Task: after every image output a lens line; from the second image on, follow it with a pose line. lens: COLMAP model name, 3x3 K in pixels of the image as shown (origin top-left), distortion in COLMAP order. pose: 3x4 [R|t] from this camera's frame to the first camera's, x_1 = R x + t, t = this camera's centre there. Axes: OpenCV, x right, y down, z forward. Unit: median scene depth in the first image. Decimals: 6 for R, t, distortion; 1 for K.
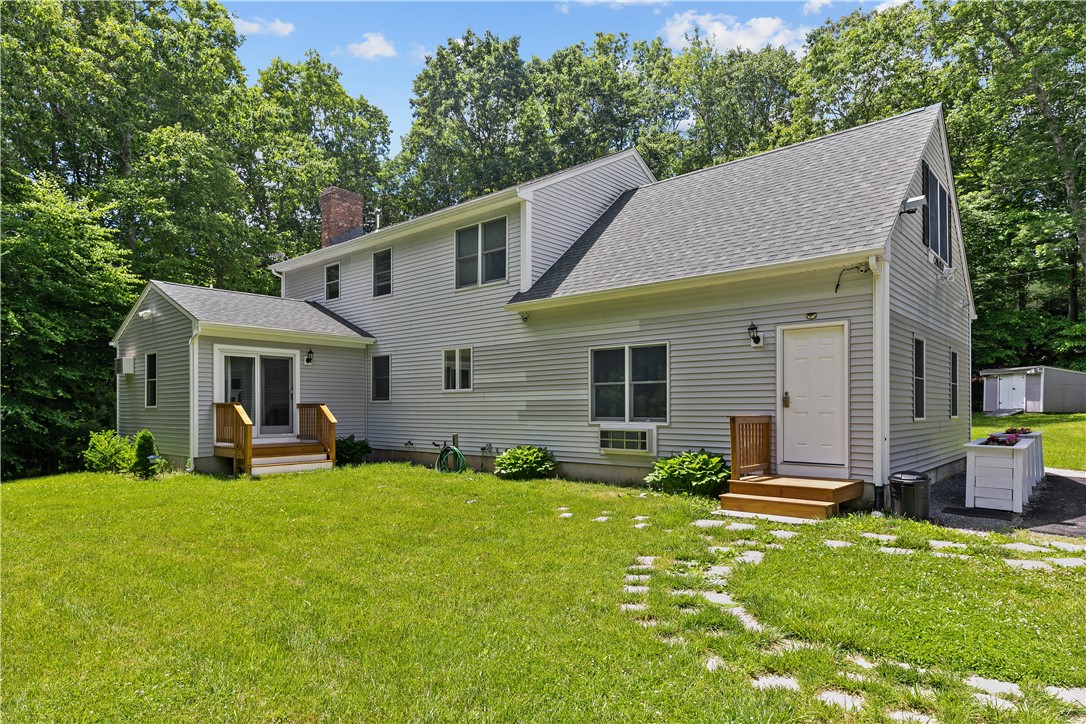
lens RADIAL K [[627.4, 0, 561.6], [0, 627.4, 401.2], [0, 0, 1]] dist [0.018868, 0.000550]
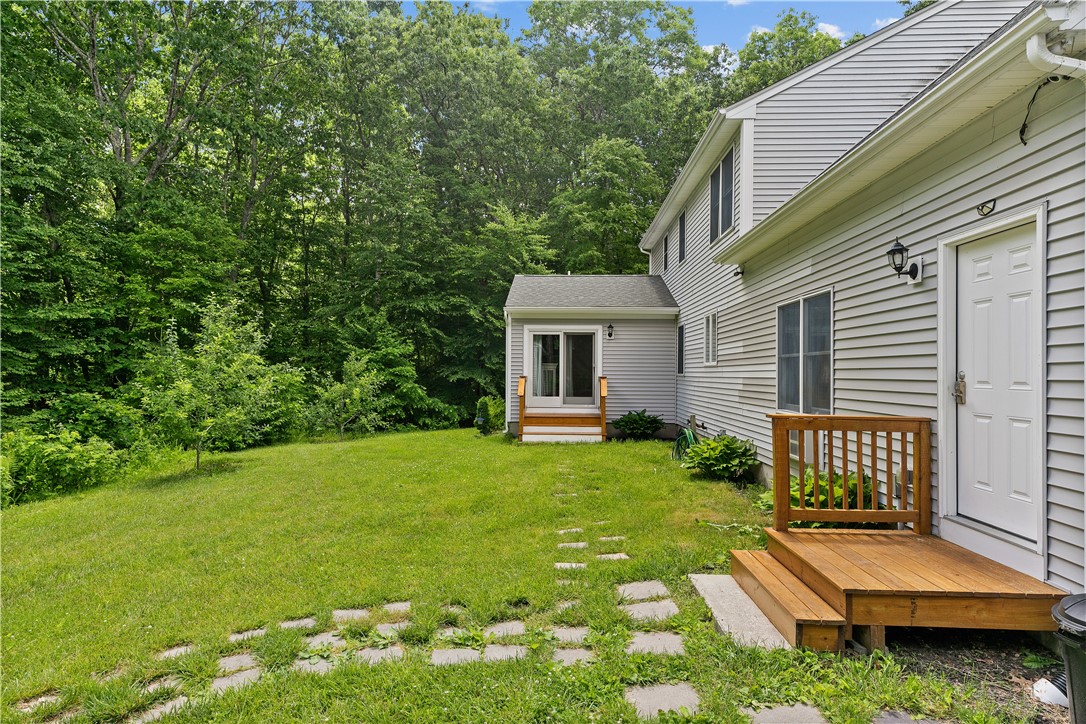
lens RADIAL K [[627.4, 0, 545.8], [0, 627.4, 364.9], [0, 0, 1]] dist [0.018868, 0.000550]
pose [[0.637777, -0.001647, -0.770219, 0.371774], [-0.003562, 0.999981, -0.005088, -0.011584], [0.770213, 0.005989, 0.637759, 0.309430]]
